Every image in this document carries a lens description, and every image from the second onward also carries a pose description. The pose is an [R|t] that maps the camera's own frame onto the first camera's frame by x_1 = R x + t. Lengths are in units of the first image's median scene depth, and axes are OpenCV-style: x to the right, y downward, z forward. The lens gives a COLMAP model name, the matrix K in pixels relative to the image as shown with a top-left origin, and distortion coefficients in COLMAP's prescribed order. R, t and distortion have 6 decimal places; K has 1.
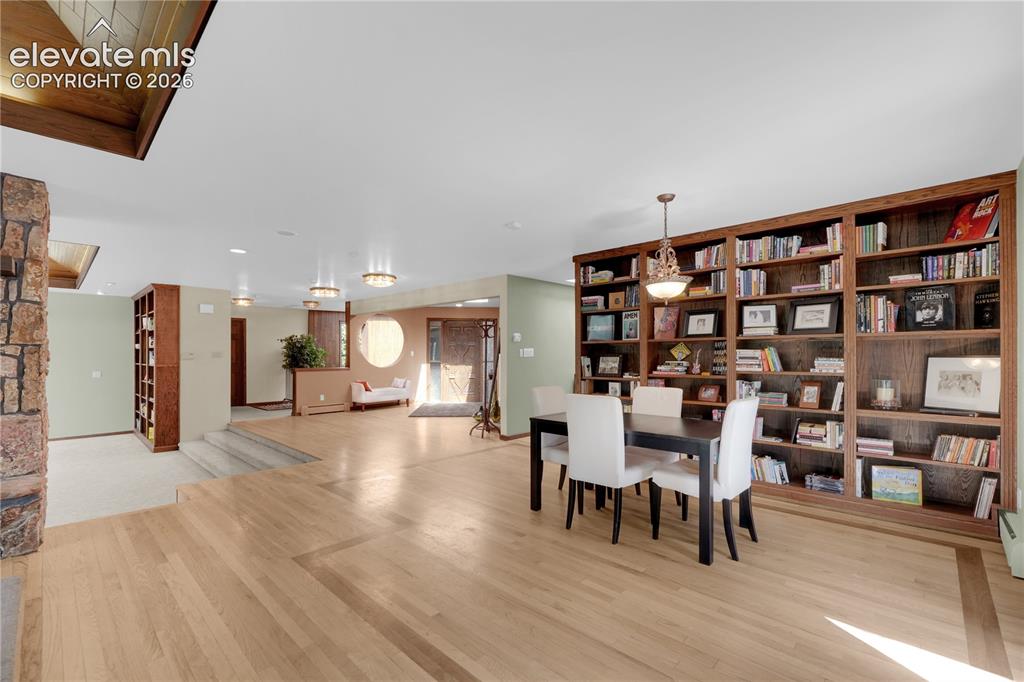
lens RADIAL K [[442.0, 0, 510.6], [0, 442.0, 355.0], [0, 0, 1]] dist [0.000118, 0.000023]
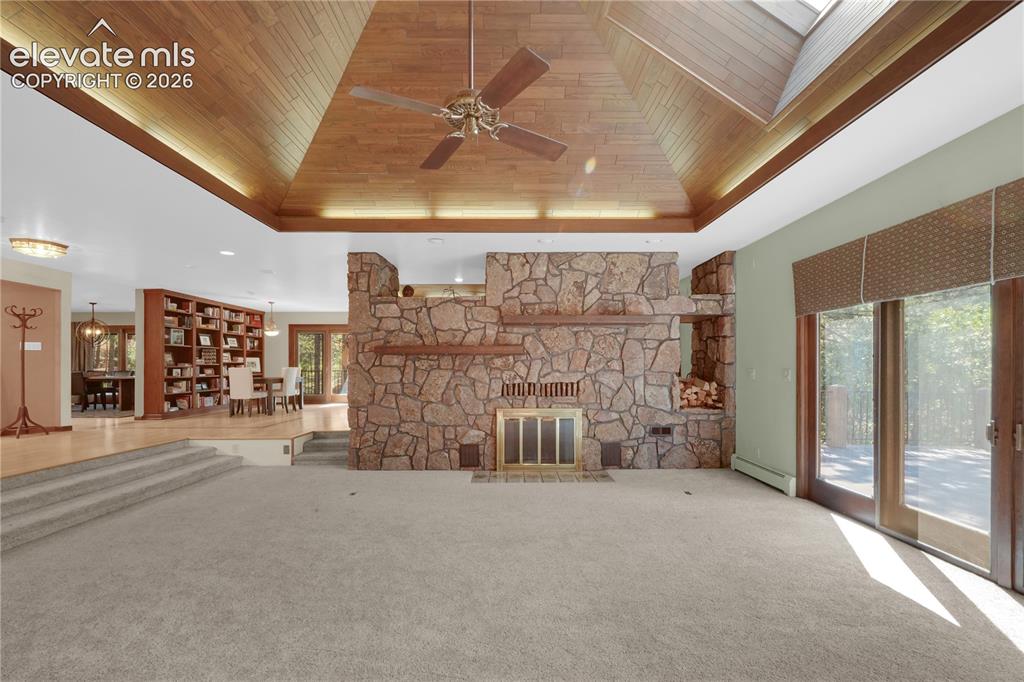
lens RADIAL K [[439.9, 0, 511.6], [0, 439.9, 366.7], [0, 0, 1]] dist [-0.001508, -0.000114]
pose [[-0.696937, 0.001216, 0.717131, -2.433435], [0.001046, 0.999999, -0.000679, 0.070553], [-0.717131, 0.000277, -0.696938, 1.591643]]
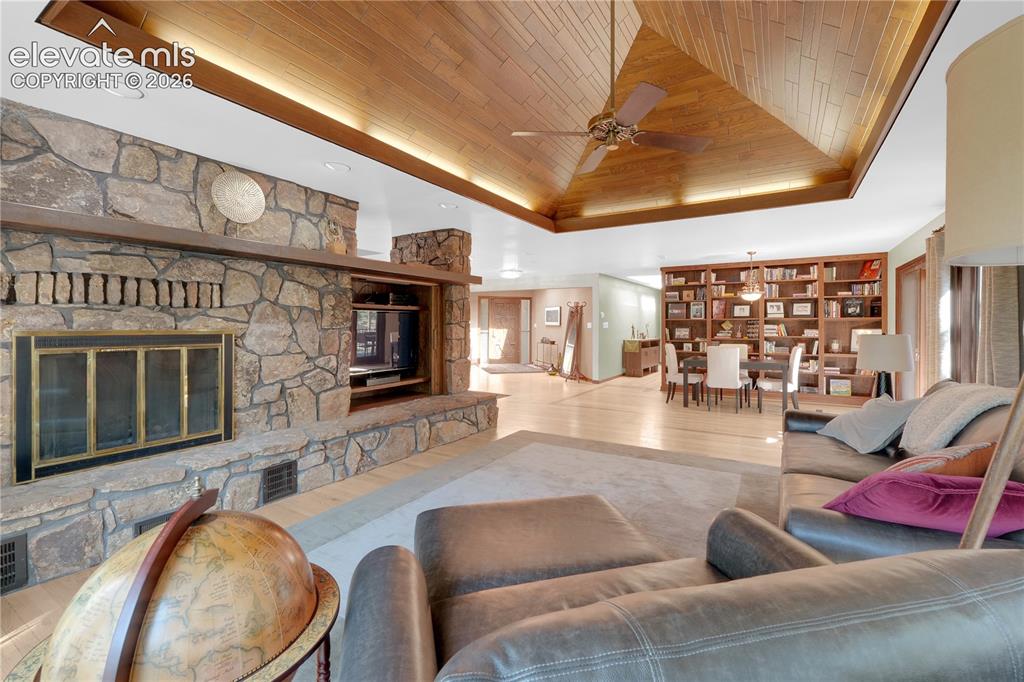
lens RADIAL K [[448.6, 0, 515.1], [0, 448.6, 324.0], [0, 0, 1]] dist [-0.000814, -0.000065]
pose [[0.976513, 0.003605, 0.215427, -0.998736], [-0.003290, 0.999993, -0.001821, -0.009152], [-0.215432, 0.001070, 0.976518, -0.694797]]
